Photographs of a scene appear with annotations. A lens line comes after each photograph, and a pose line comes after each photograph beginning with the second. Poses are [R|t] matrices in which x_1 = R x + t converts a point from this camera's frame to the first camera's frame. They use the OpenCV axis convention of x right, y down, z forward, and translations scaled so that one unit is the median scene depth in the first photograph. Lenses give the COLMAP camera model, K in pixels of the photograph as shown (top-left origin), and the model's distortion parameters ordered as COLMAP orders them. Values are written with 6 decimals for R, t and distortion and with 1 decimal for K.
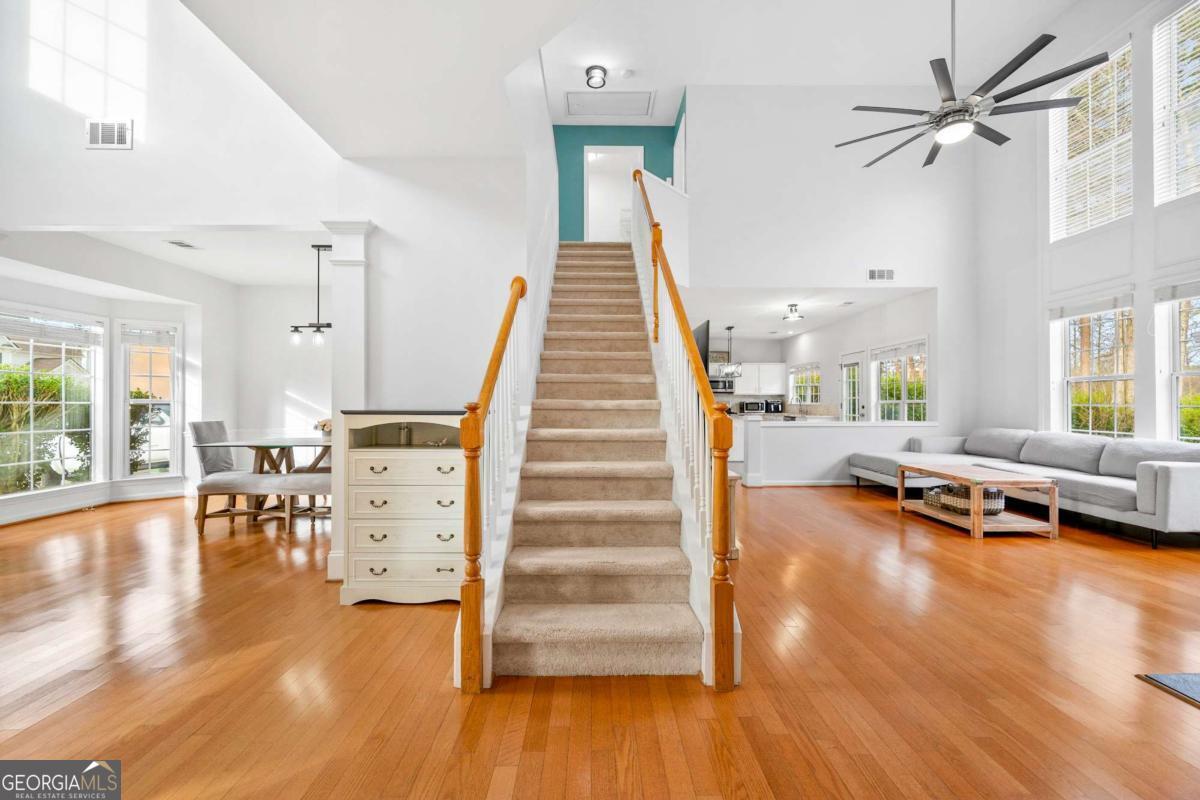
lens RADIAL K [[501.7, 0, 598.1], [0, 501.7, 397.9], [0, 0, 1]] dist [-0.000866, 0.000091]
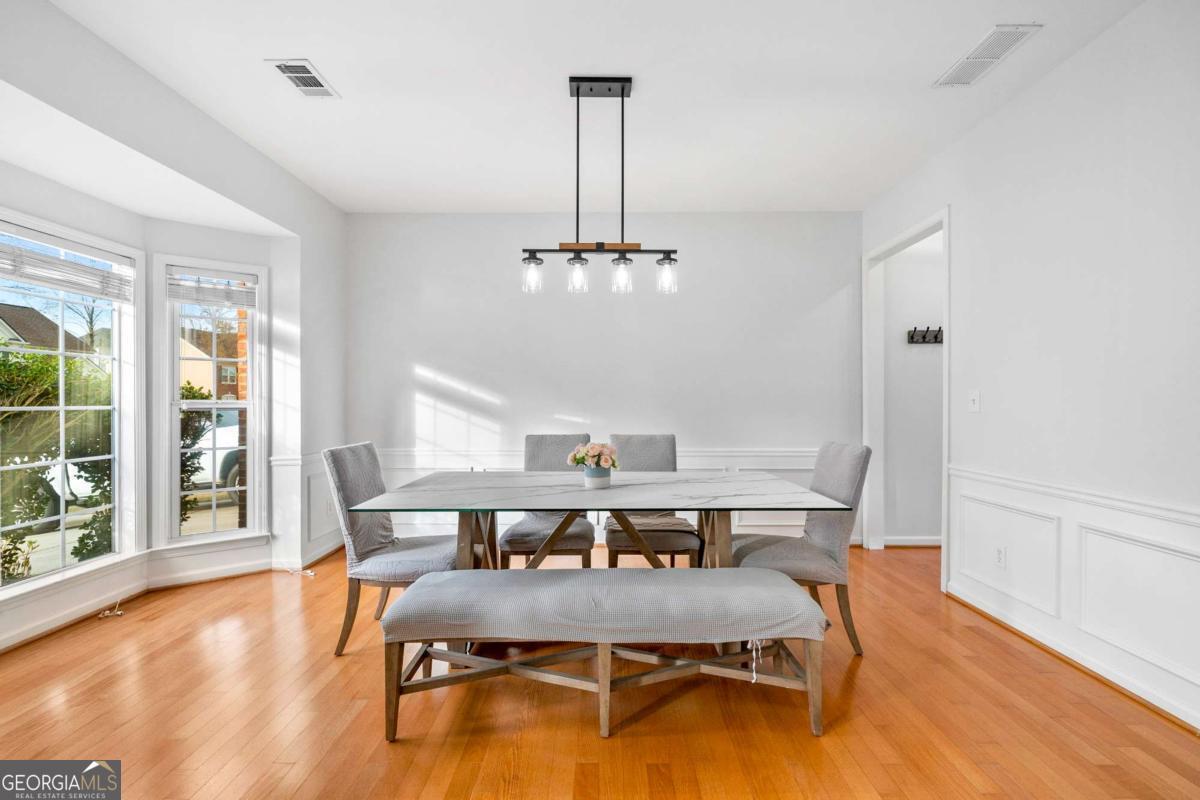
lens RADIAL K [[510.5, 0, 600.0], [0, 510.5, 400.0], [0, 0, 1]] dist [-0.000561, -0.000009]
pose [[0.999598, 0.002137, -0.028263, -0.456084], [-0.001907, 0.999965, 0.008140, -0.004019], [0.028279, -0.008083, 0.999567, 0.450224]]
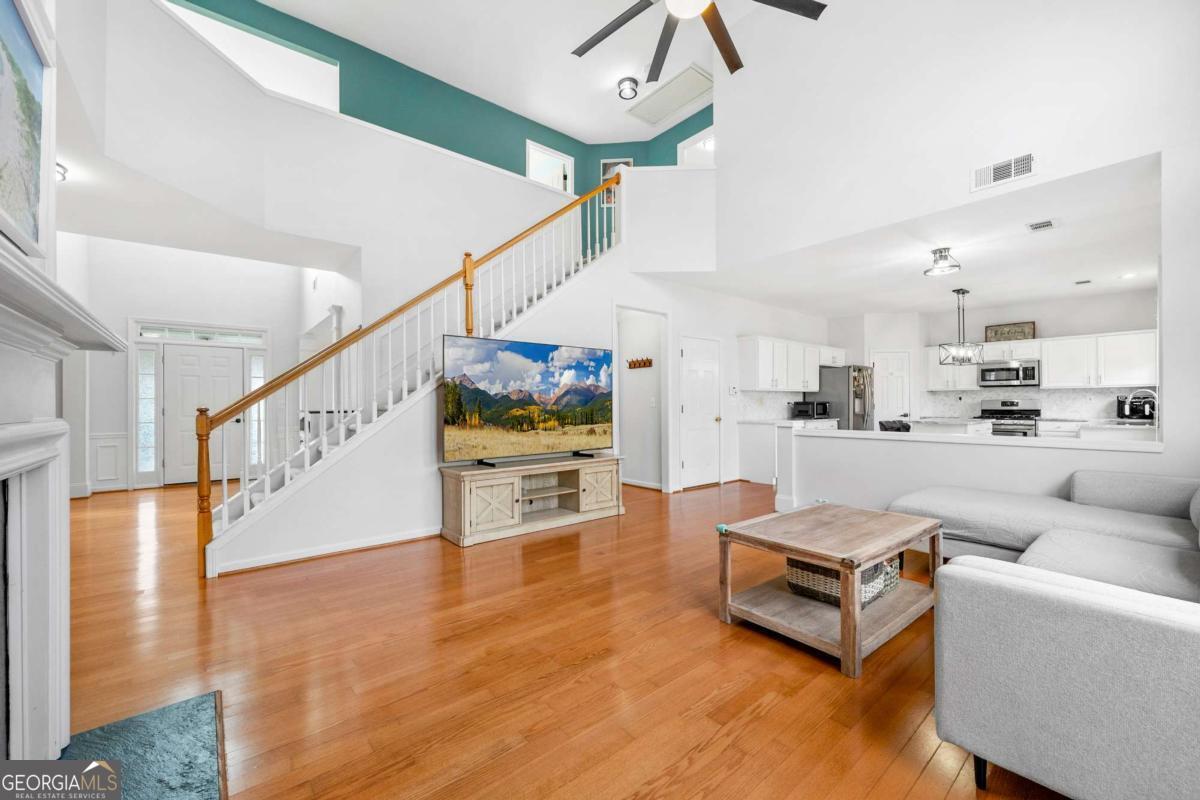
lens RADIAL K [[479.0, 0, 597.4], [0, 479.0, 400.7], [0, 0, 1]] dist [0.000259, 0.000162]
pose [[0.620614, -0.006895, -0.784086, 0.853848], [0.013928, 0.999901, 0.002232, -0.000277], [0.783993, -0.012305, 0.620648, 0.390627]]
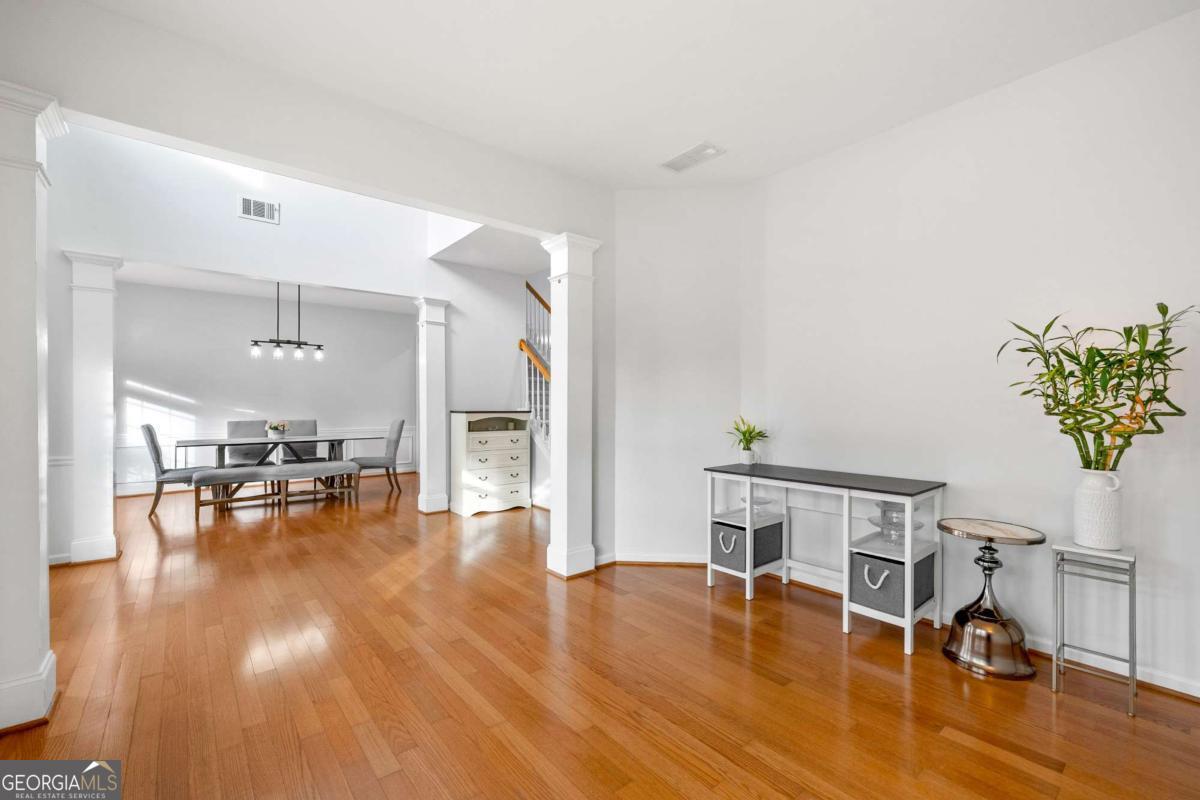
lens RADIAL K [[501.0, 0, 618.9], [0, 501.0, 408.0], [0, 0, 1]] dist [-0.001283, 0.000036]
pose [[0.764864, -0.001515, 0.644191, -0.614562], [-0.009565, 0.999860, 0.013708, -0.009354], [-0.644121, -0.016646, 0.764742, -0.373501]]
